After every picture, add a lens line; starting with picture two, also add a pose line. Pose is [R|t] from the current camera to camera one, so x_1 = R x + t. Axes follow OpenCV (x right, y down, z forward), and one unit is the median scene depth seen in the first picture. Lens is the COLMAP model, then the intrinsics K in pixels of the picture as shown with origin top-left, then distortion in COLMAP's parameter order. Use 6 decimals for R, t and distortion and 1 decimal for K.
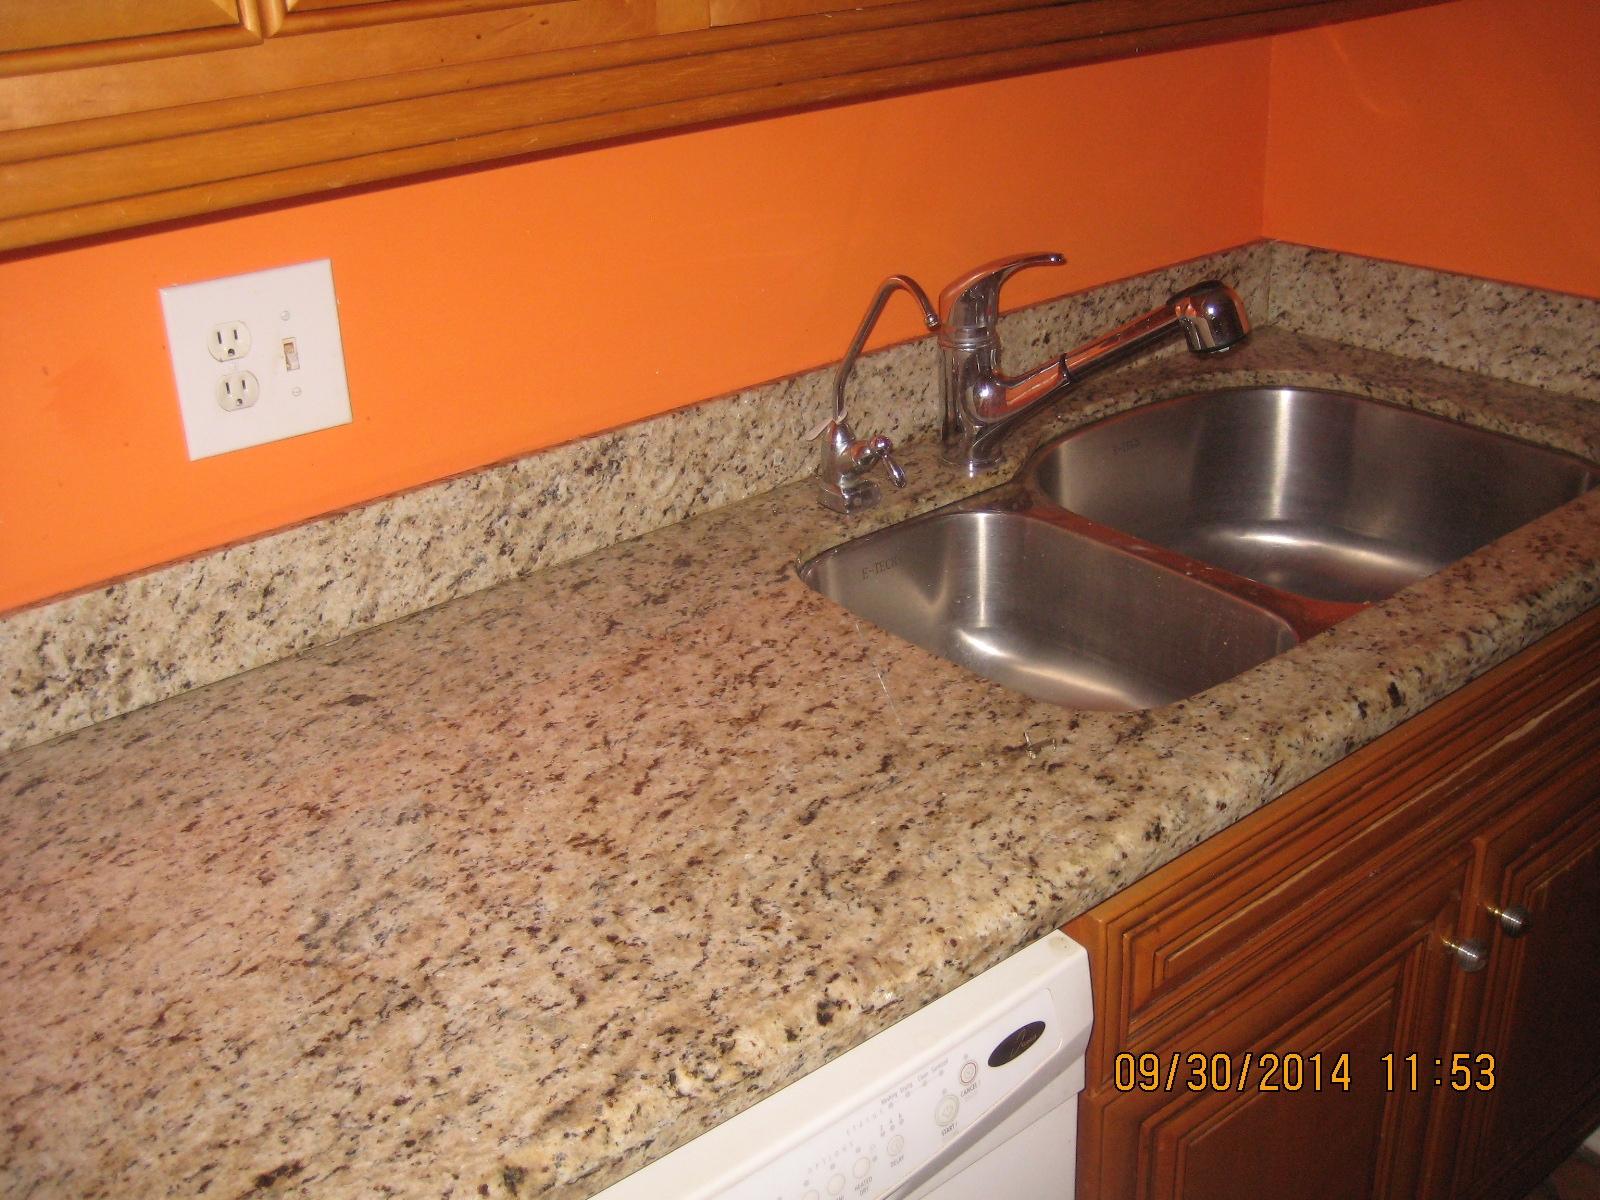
lens RADIAL K [[1662.2, 0, 799.1], [0, 1662.2, 588.9], [0, 0, 1]] dist [-0.169039, 0.232461]
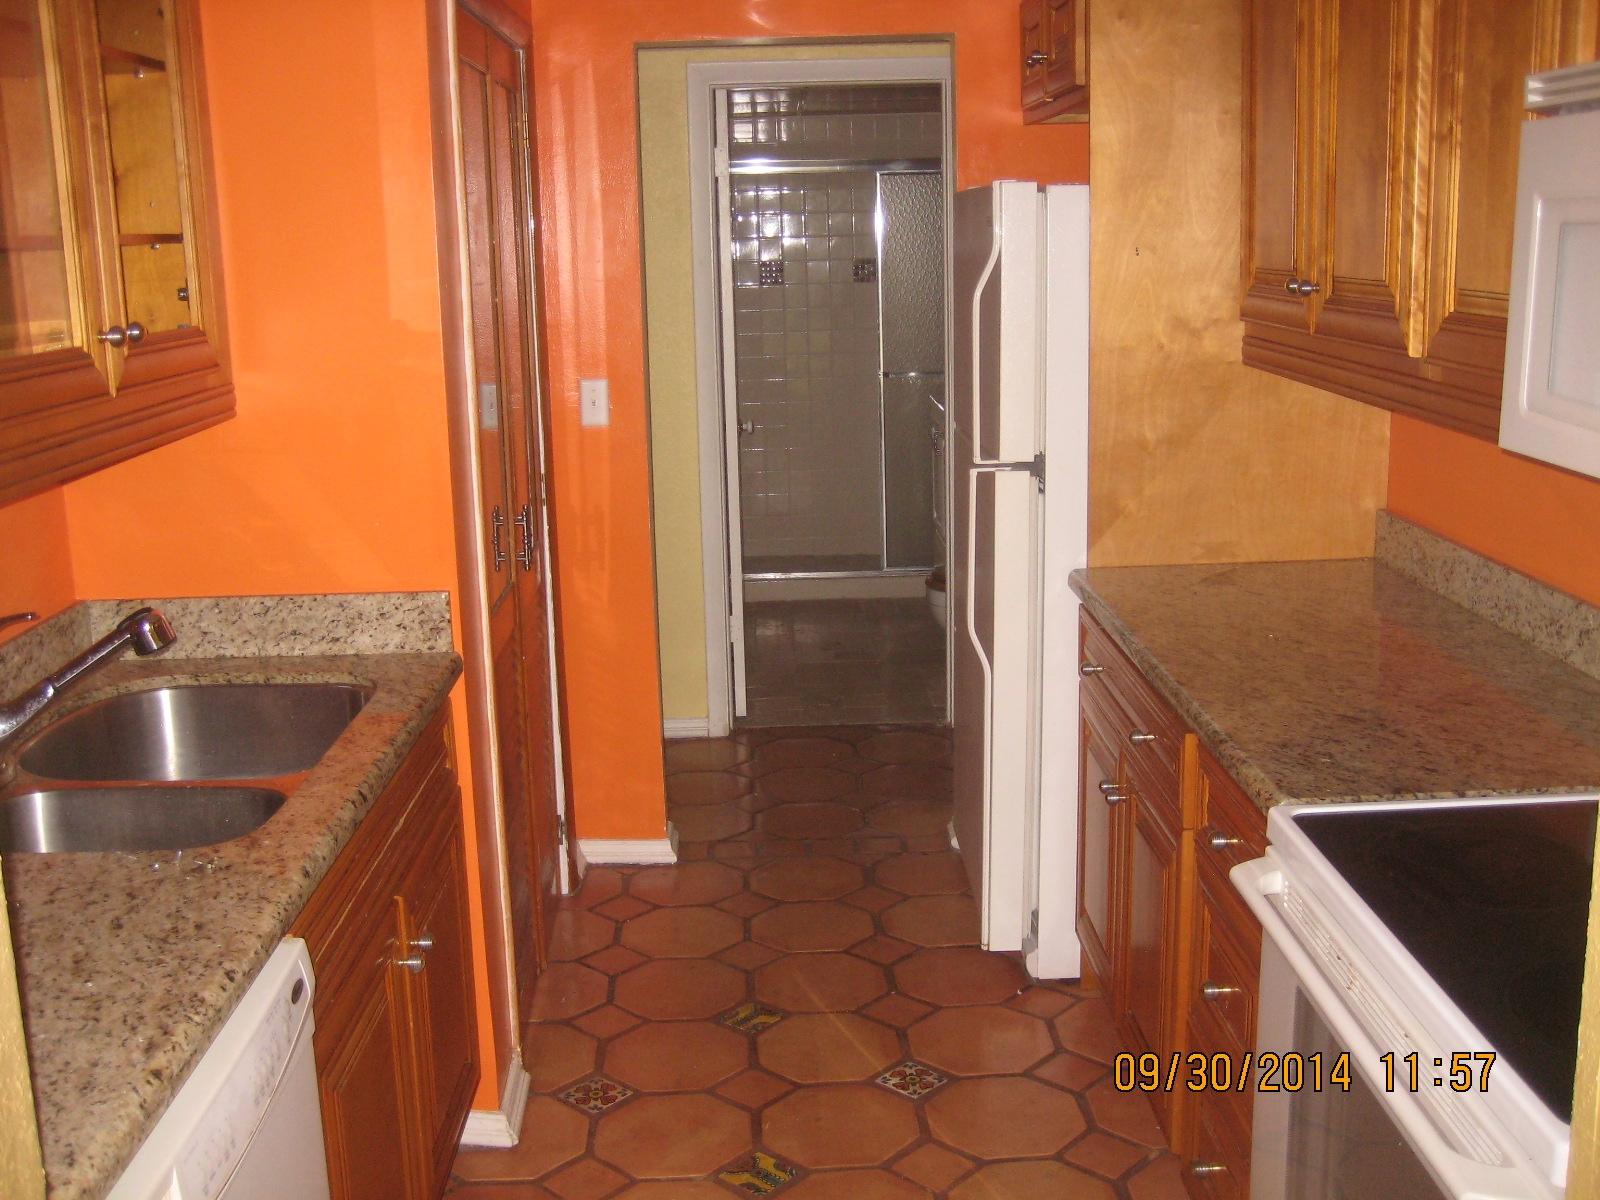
lens RADIAL K [[1662.2, 0, 799.1], [0, 1662.2, 588.9], [0, 0, 1]] dist [-0.169039, 0.232461]
pose [[0.604642, -0.131238, 0.785611, -0.732390], [0.322108, 0.942369, -0.090484, 0.170326], [-0.728460, 0.307762, 0.612069, -0.516231]]
